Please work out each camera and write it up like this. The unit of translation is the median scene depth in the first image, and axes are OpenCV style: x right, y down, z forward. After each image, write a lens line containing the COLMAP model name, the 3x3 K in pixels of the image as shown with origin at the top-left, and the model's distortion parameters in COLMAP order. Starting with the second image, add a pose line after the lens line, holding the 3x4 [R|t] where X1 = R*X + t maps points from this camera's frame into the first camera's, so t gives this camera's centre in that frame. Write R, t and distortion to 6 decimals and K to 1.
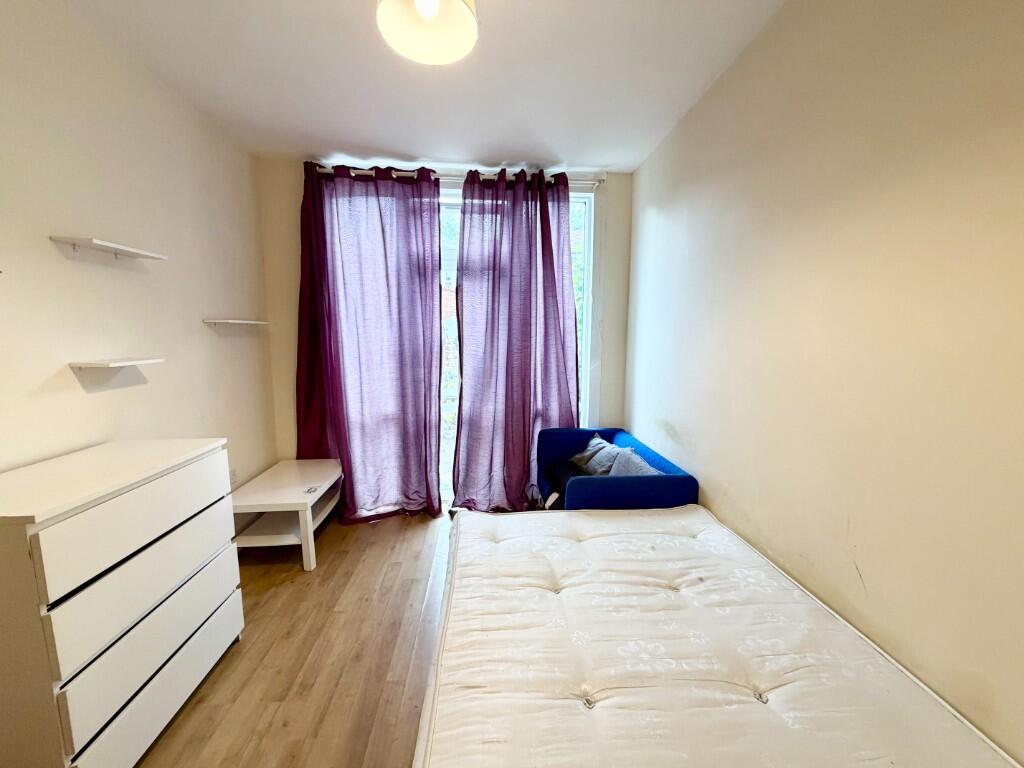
lens RADIAL K [[409.0, 0, 506.9], [0, 409.0, 387.7], [0, 0, 1]] dist [0.008698, 0.000309]
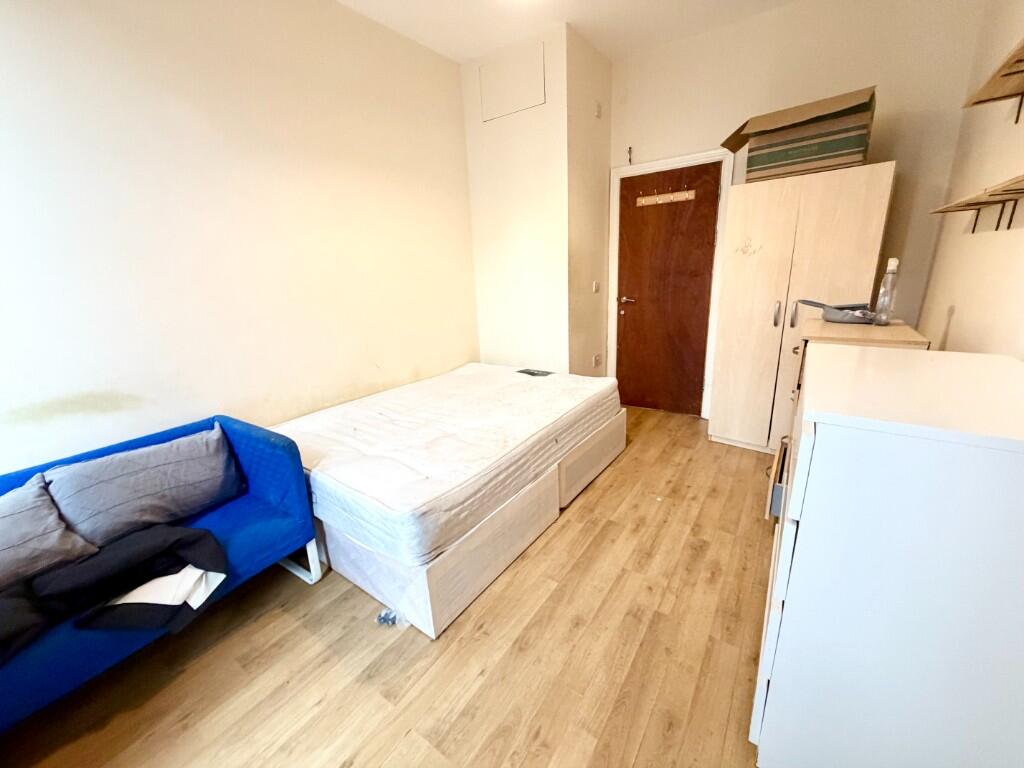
lens RADIAL K [[409.0, 0, 512.6], [0, 409.0, 384.3], [0, 0, 1]] dist [0.008698, 0.000309]
pose [[-0.782764, -0.138888, 0.606623, -0.738084], [0.120808, 0.922321, 0.367055, -0.114141], [-0.610481, 0.360602, -0.705180, 1.581864]]
